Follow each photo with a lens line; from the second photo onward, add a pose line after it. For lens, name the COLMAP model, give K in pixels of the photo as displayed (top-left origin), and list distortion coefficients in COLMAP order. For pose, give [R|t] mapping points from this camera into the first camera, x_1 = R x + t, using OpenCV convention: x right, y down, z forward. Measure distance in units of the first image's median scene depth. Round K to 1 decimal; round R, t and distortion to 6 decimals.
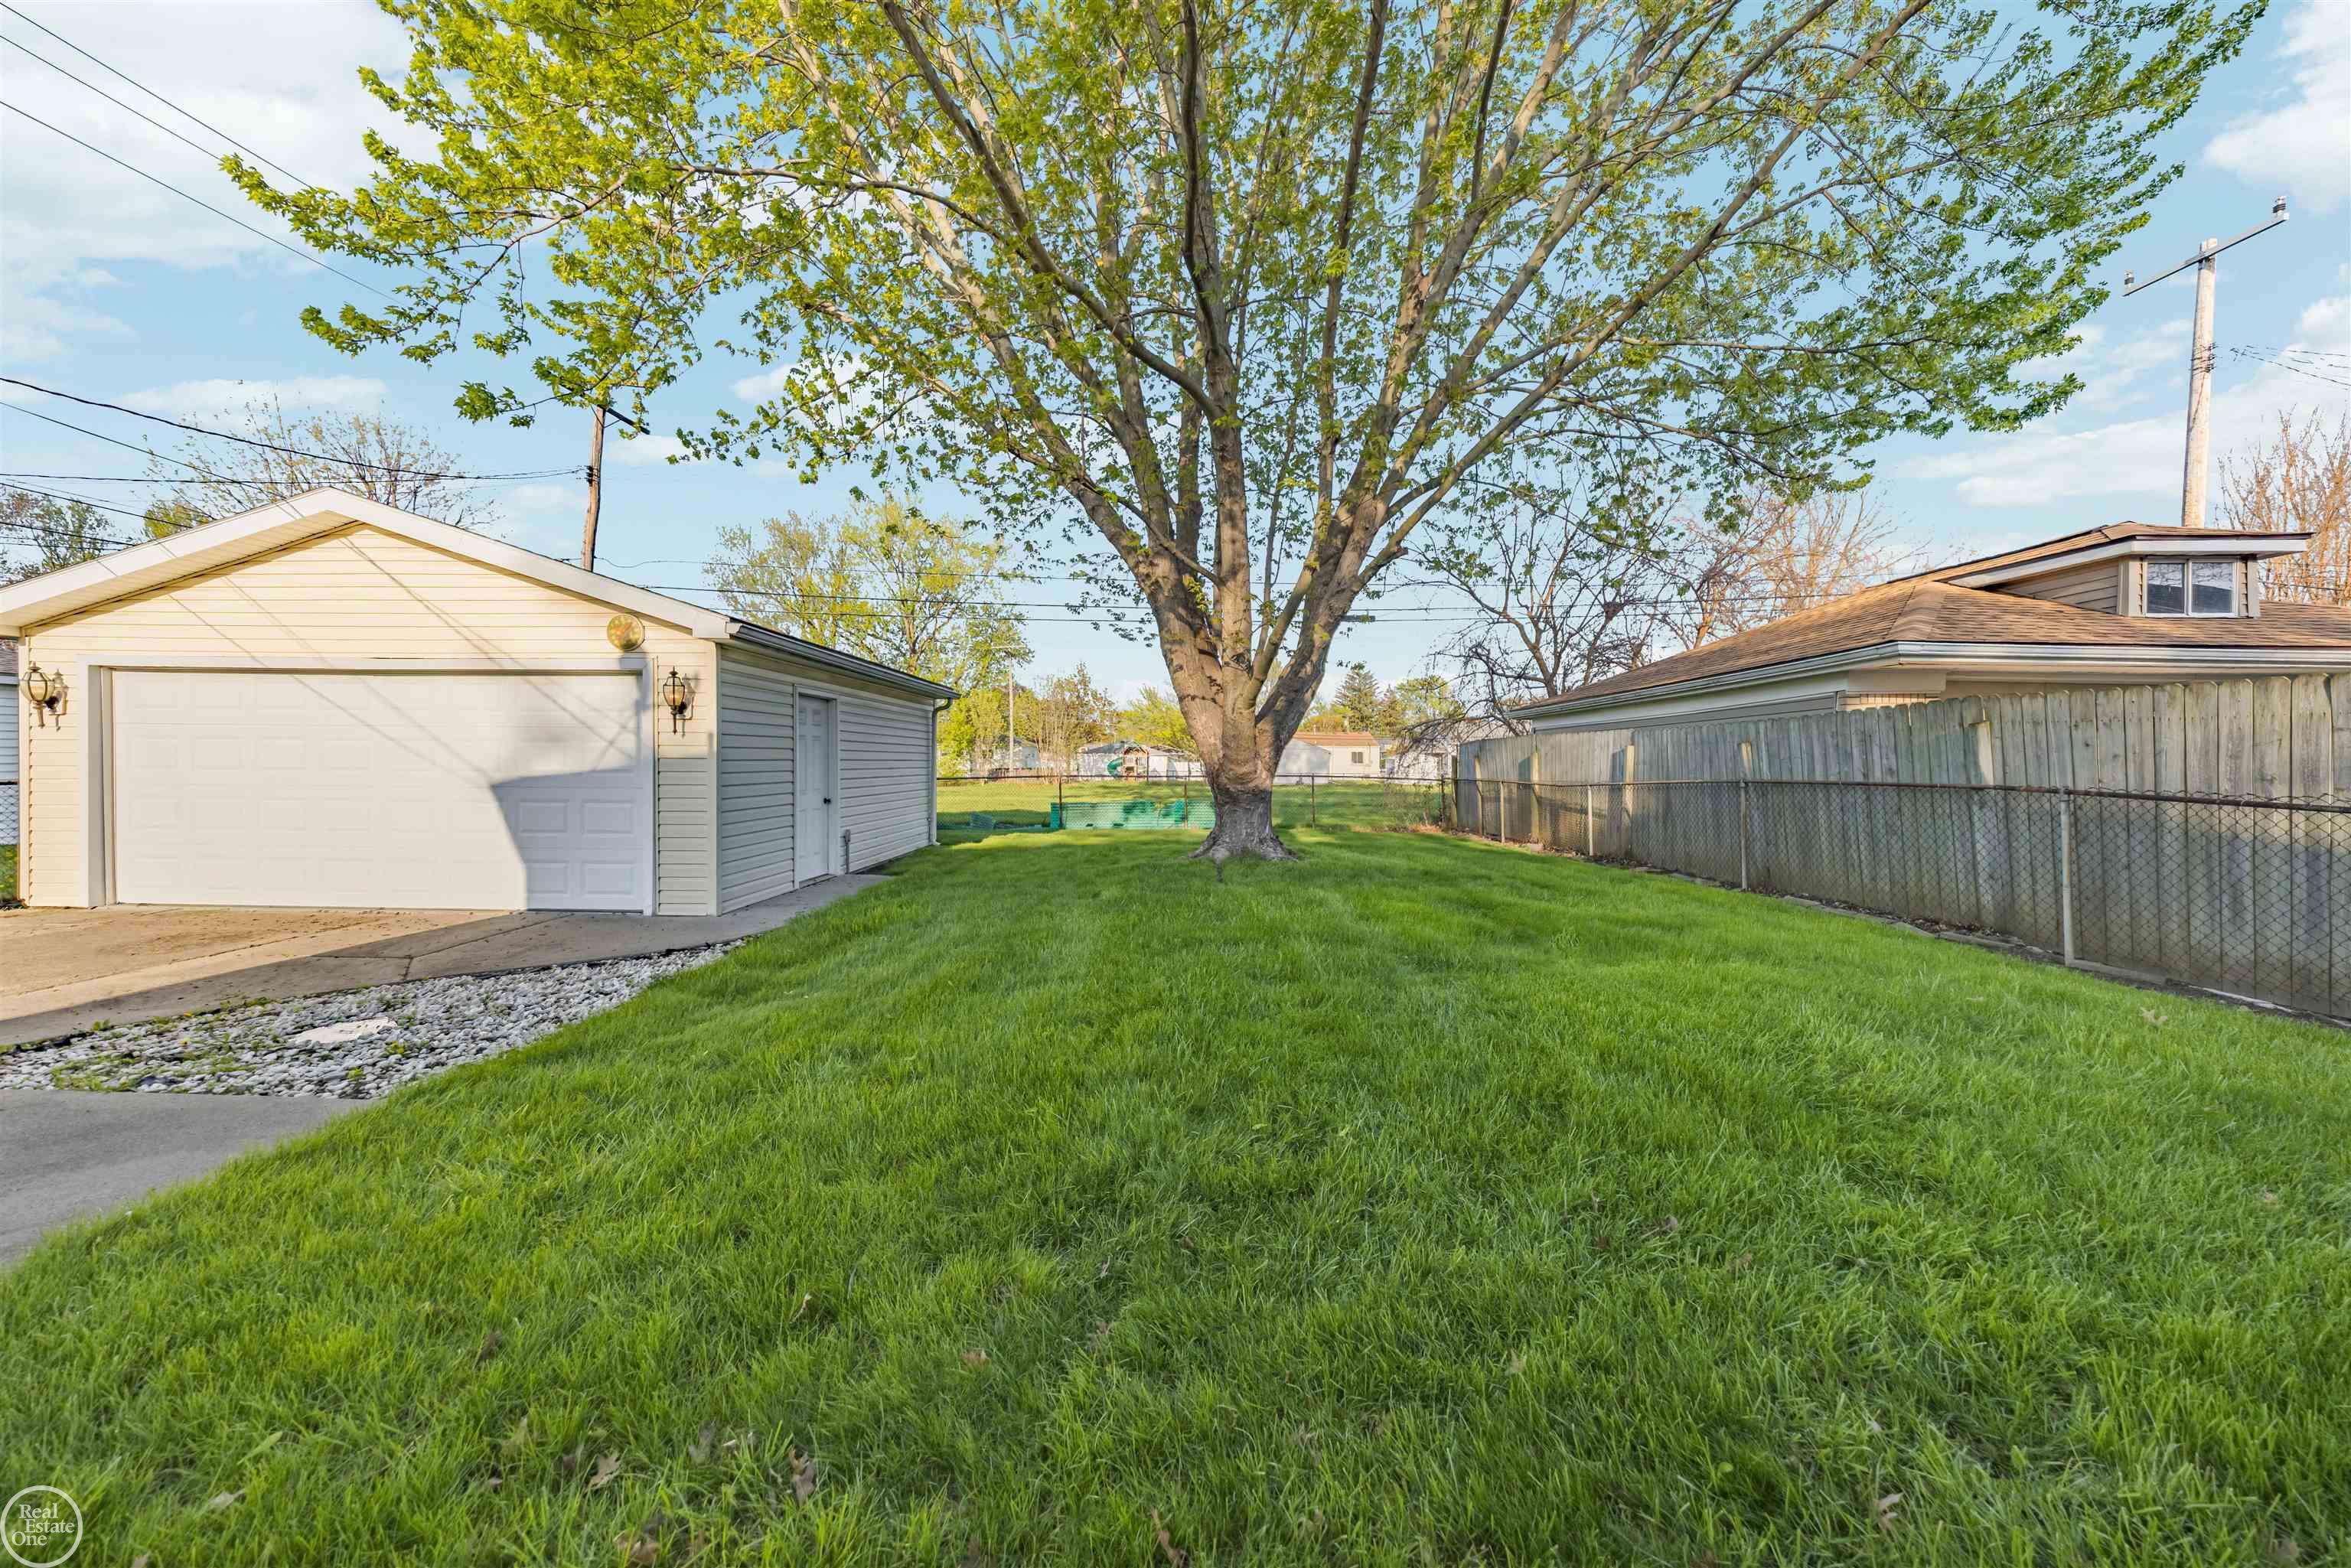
lens RADIAL K [[792.5, 0, 1174.1], [0, 792.5, 769.9], [0, 0, 1]] dist [-0.002716, -0.000145]
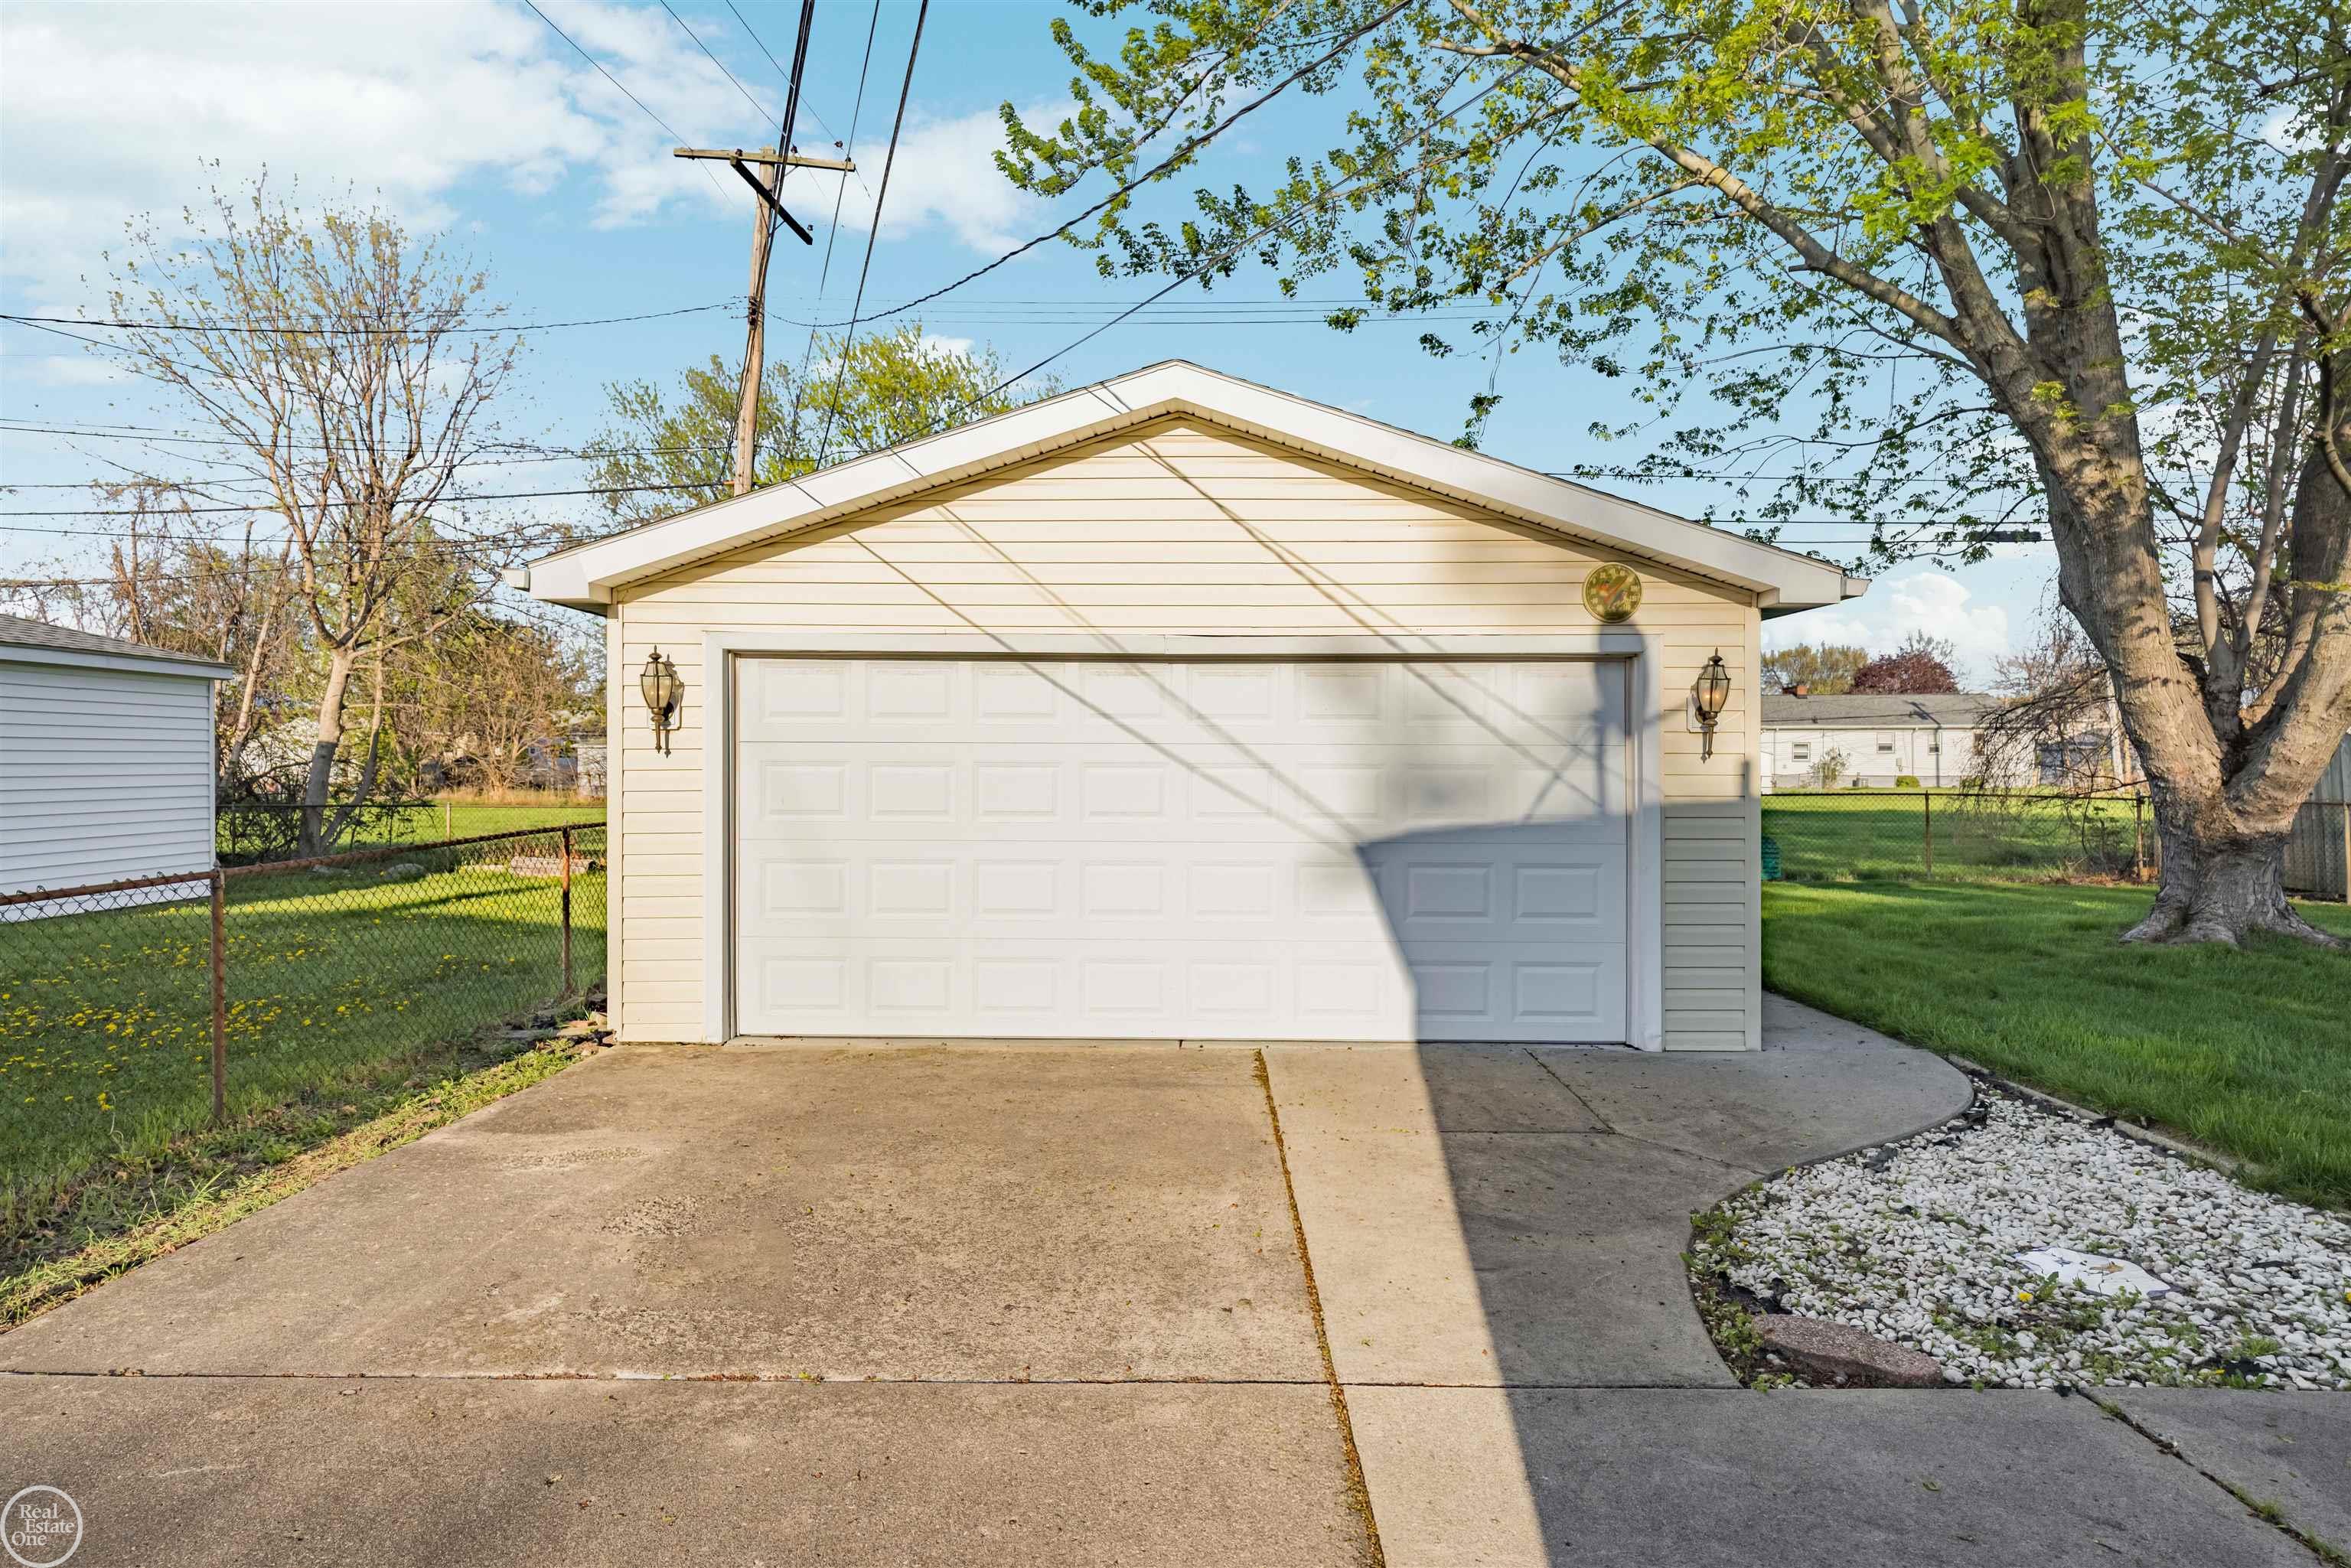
lens RADIAL K [[1290.3, 0, 1161.4], [0, 1290.3, 762.3], [0, 0, 1]] dist [0.001792, 0.002626]
pose [[0.999985, -0.005180, 0.001660, -1.011381], [0.005186, 0.999981, -0.003376, -0.039028], [-0.001642, 0.003385, 0.999993, -0.004569]]
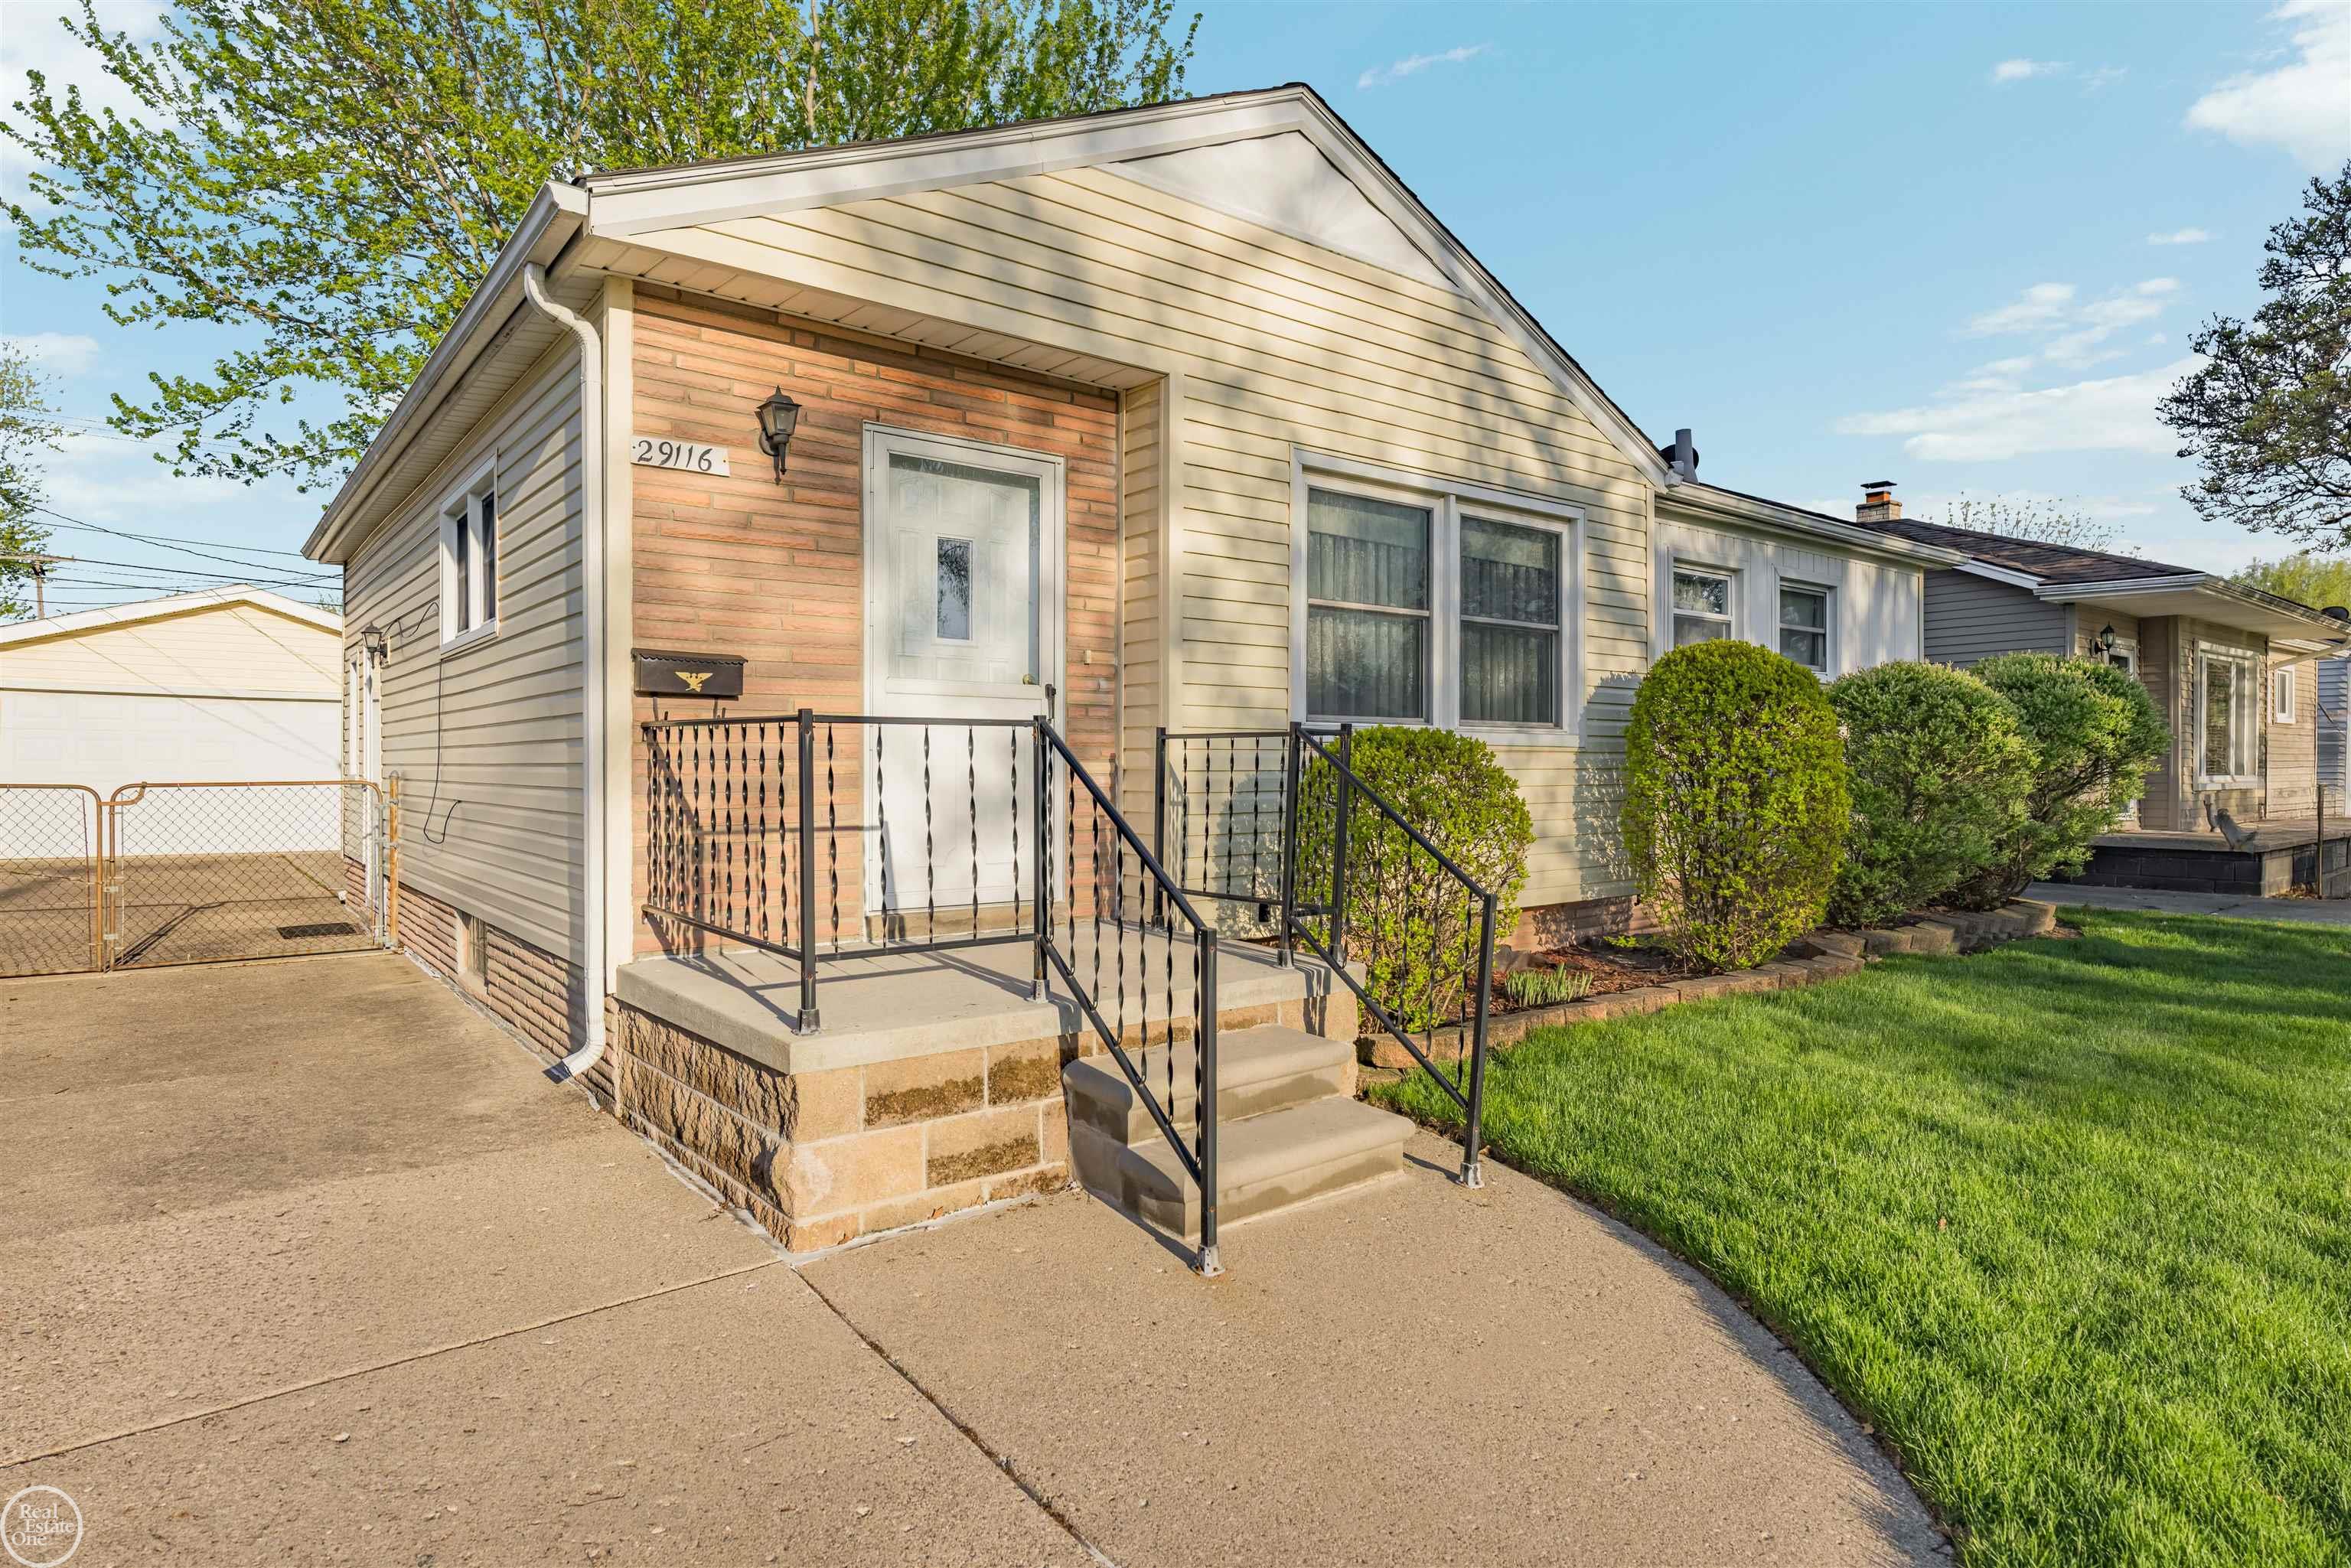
lens RADIAL K [[1290.3, 0, 1164.4], [0, 1290.3, 779.1], [0, 0, 1]] dist [0.001792, 0.002626]
pose [[0.776298, -0.009027, 0.630302, -1.196632], [0.003119, 0.999940, 0.010479, -0.007117], [-0.630359, -0.006169, 0.776280, -2.061567]]
